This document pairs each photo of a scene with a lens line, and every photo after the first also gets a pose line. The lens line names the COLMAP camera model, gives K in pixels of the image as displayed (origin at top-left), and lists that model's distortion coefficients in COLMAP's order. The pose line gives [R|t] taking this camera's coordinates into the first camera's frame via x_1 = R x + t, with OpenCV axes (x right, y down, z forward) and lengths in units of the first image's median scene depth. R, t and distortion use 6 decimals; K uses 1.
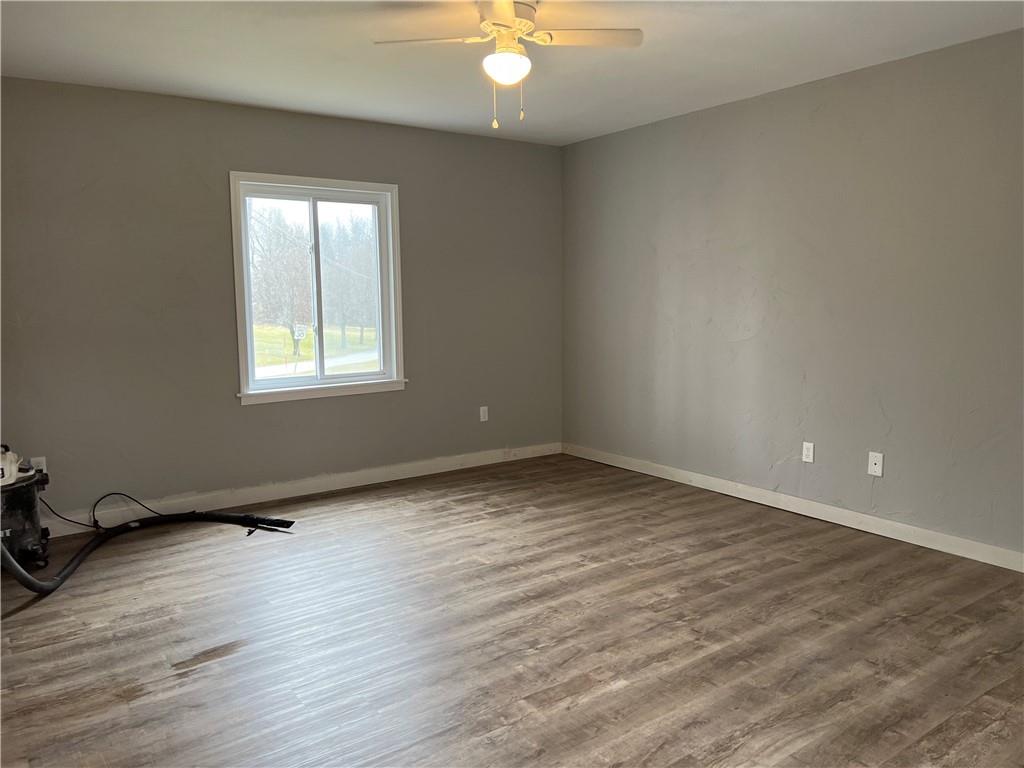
lens RADIAL K [[766.9, 0, 512.0], [0, 766.9, 384.0], [0, 0, 1]] dist [0.106540, -0.144257]
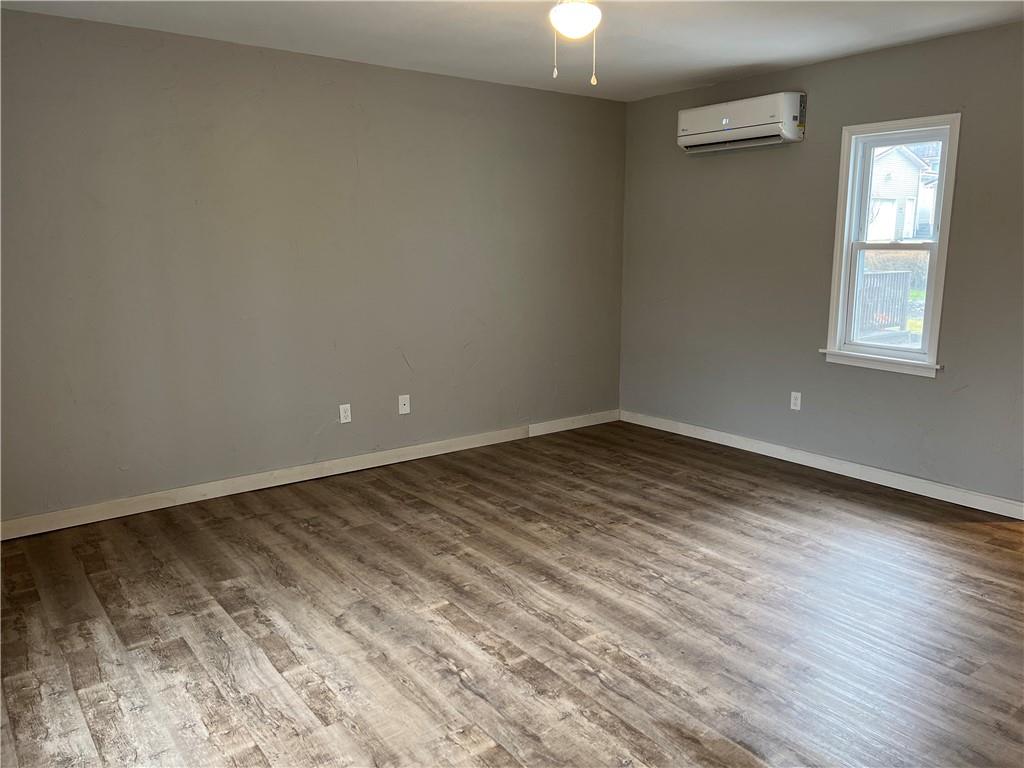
lens RADIAL K [[766.9, 0, 512.0], [0, 766.9, 384.0], [0, 0, 1]] dist [0.106540, -0.144257]
pose [[-0.023641, -0.163440, 0.986270, -0.836280], [0.131051, 0.977526, 0.165132, -0.124068], [-0.991094, 0.133156, -0.001691, 0.944099]]
